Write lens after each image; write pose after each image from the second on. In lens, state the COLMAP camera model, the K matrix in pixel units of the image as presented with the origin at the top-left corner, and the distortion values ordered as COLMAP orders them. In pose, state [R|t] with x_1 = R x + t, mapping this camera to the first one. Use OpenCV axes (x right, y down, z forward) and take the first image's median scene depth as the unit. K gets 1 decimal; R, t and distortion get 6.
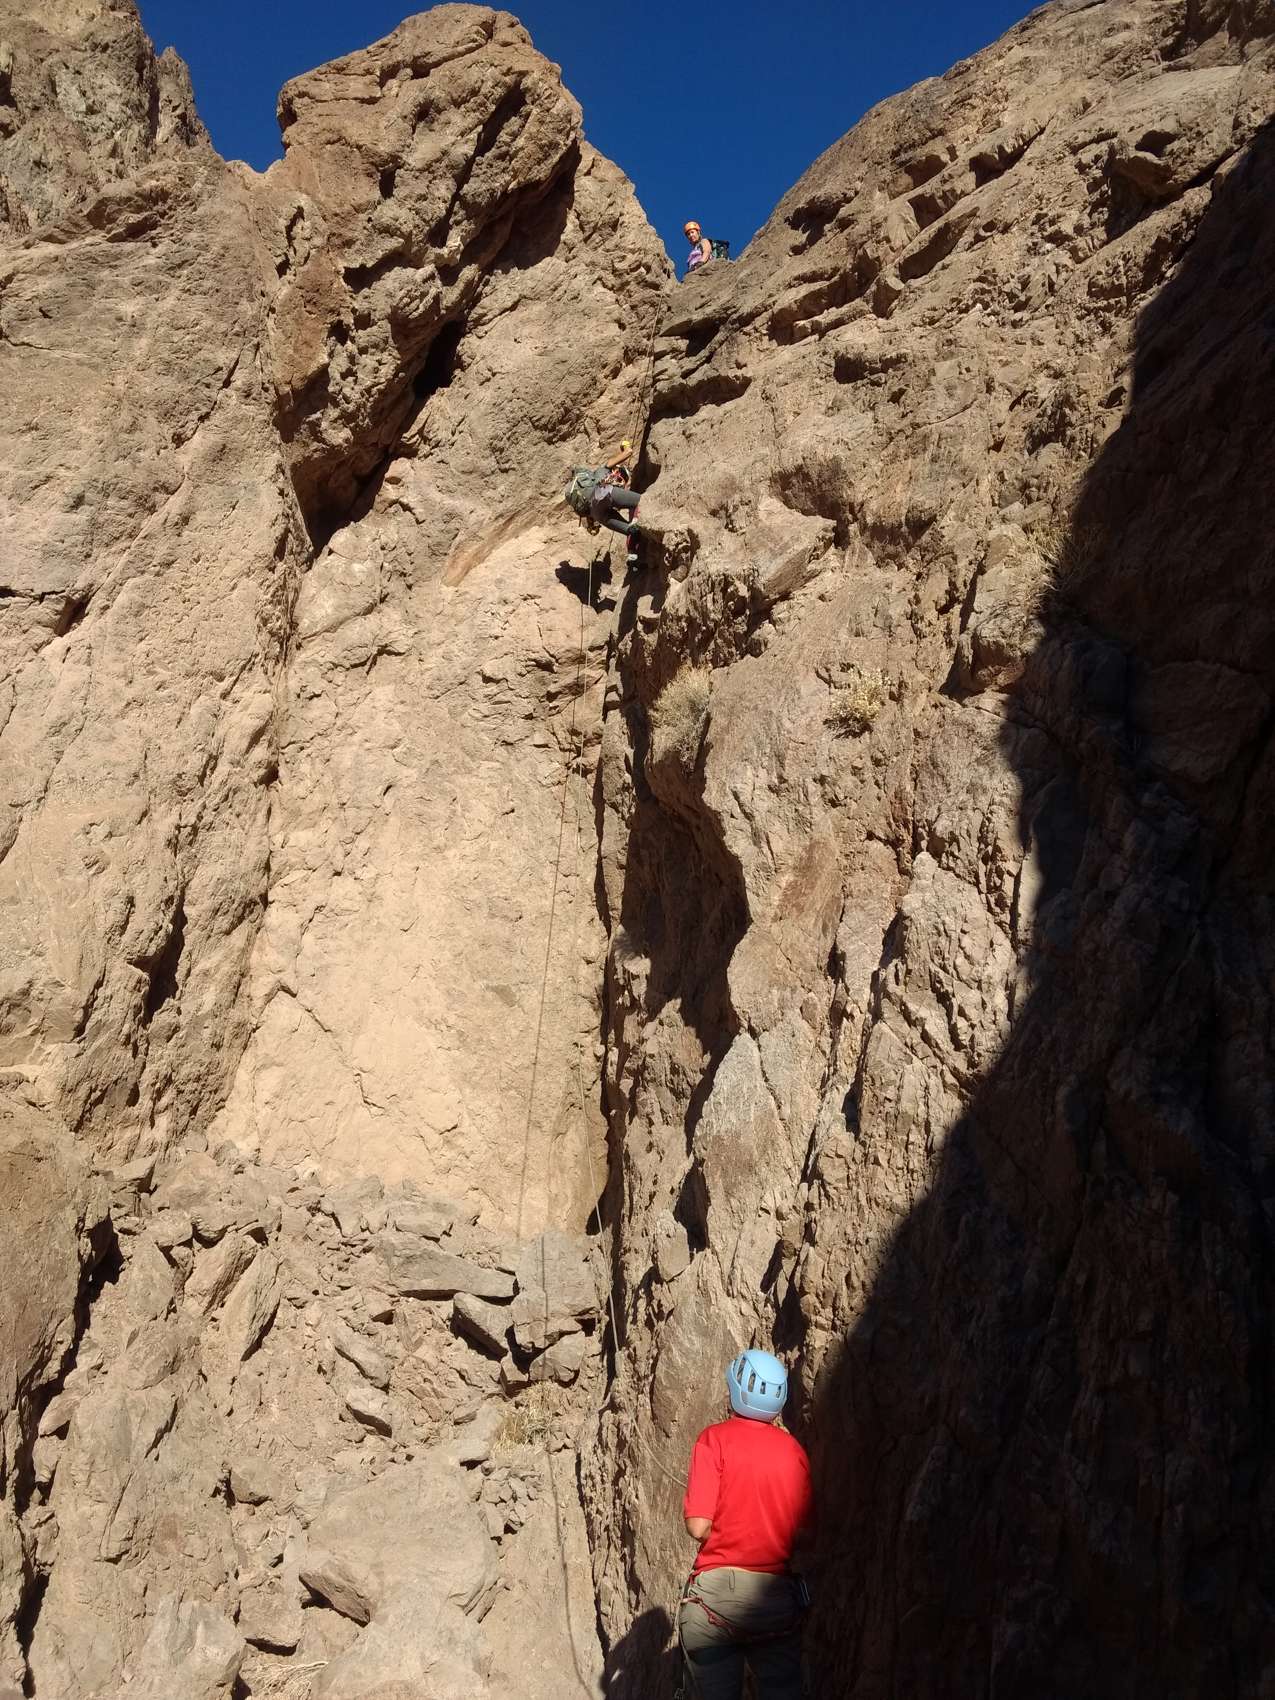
lens RADIAL K [[1320.3, 0, 643.4], [0, 1320.3, 845.5], [0, 0, 1]] dist [-0.011785, 0.078350]
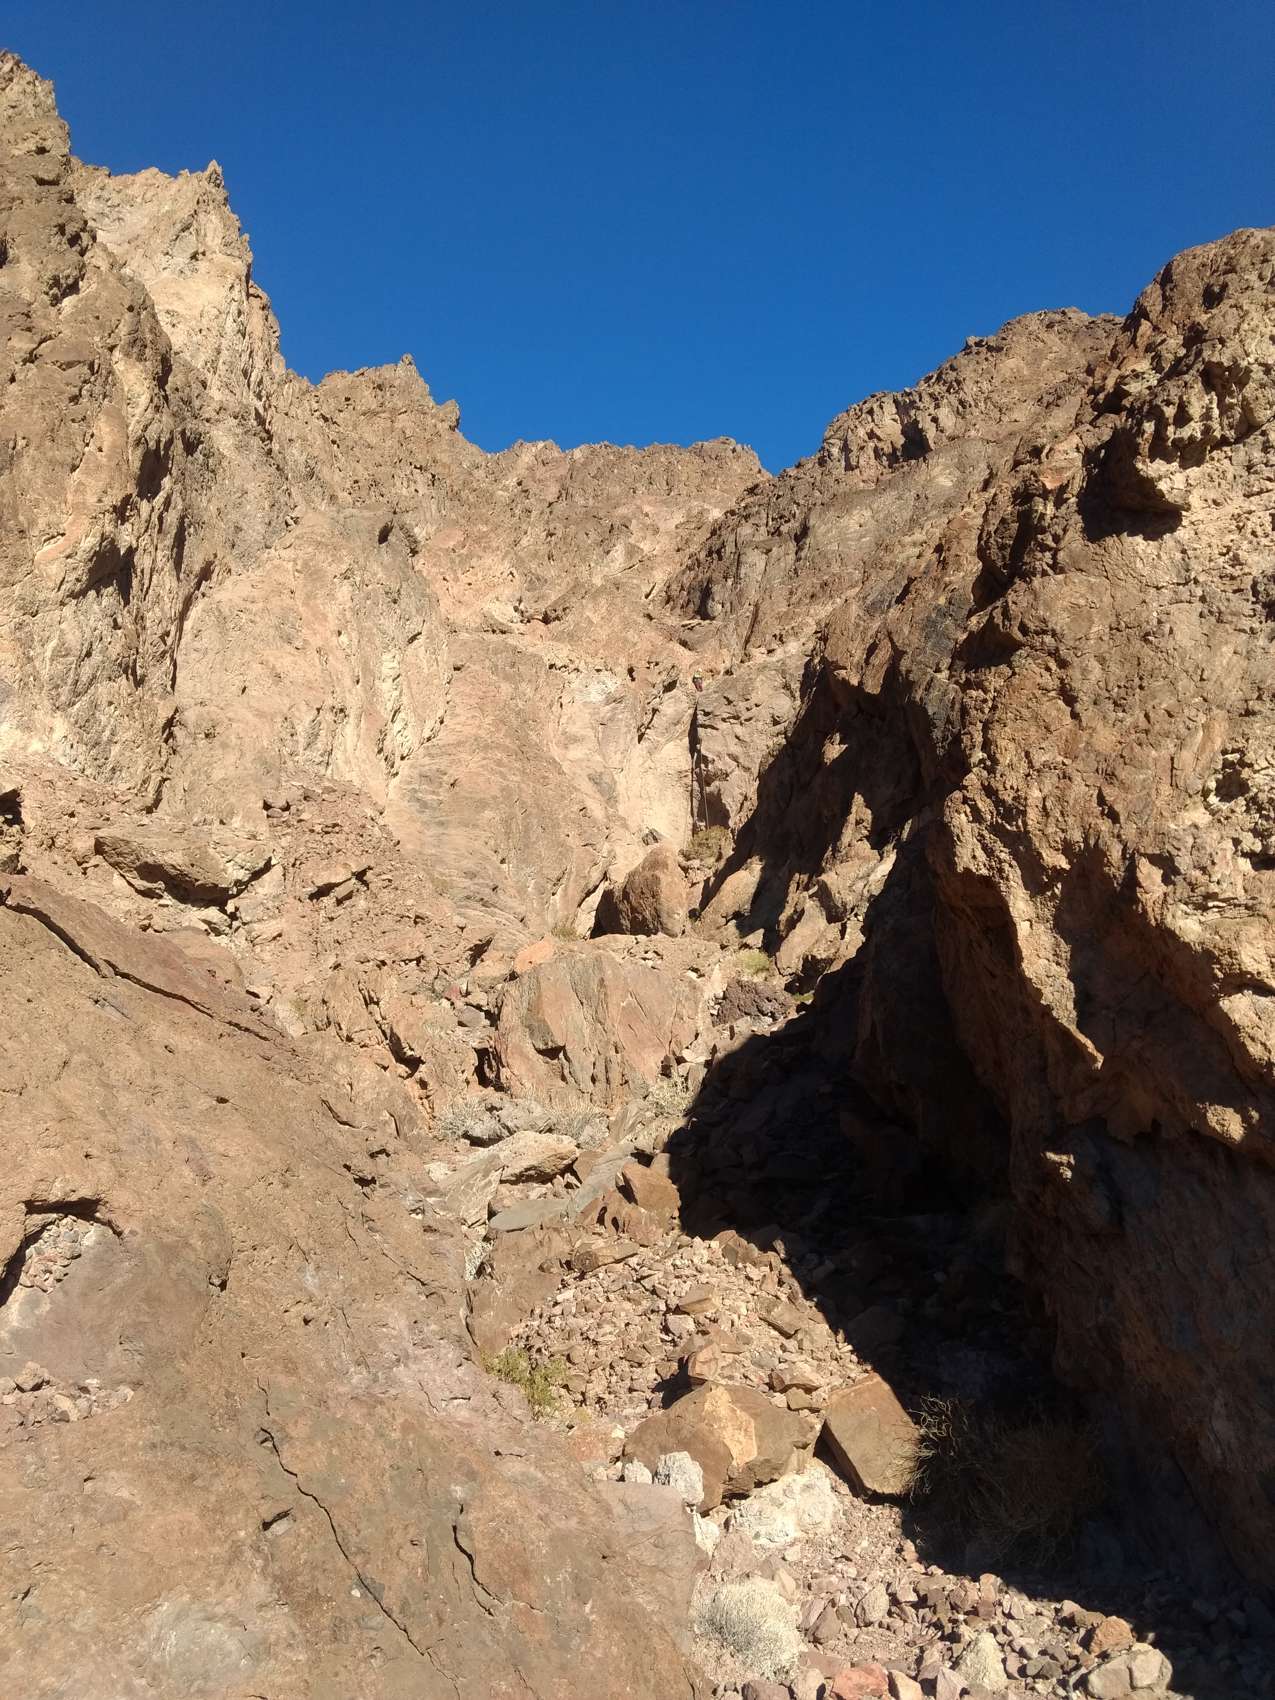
lens RADIAL K [[1320.3, 0, 643.4], [0, 1320.3, 845.5], [0, 0, 1]] dist [-0.011785, 0.078350]
pose [[0.981789, -0.003308, 0.189947, -1.710259], [-0.009169, 0.997858, 0.064770, -0.244602], [-0.189754, -0.065332, 0.979656, -5.958198]]
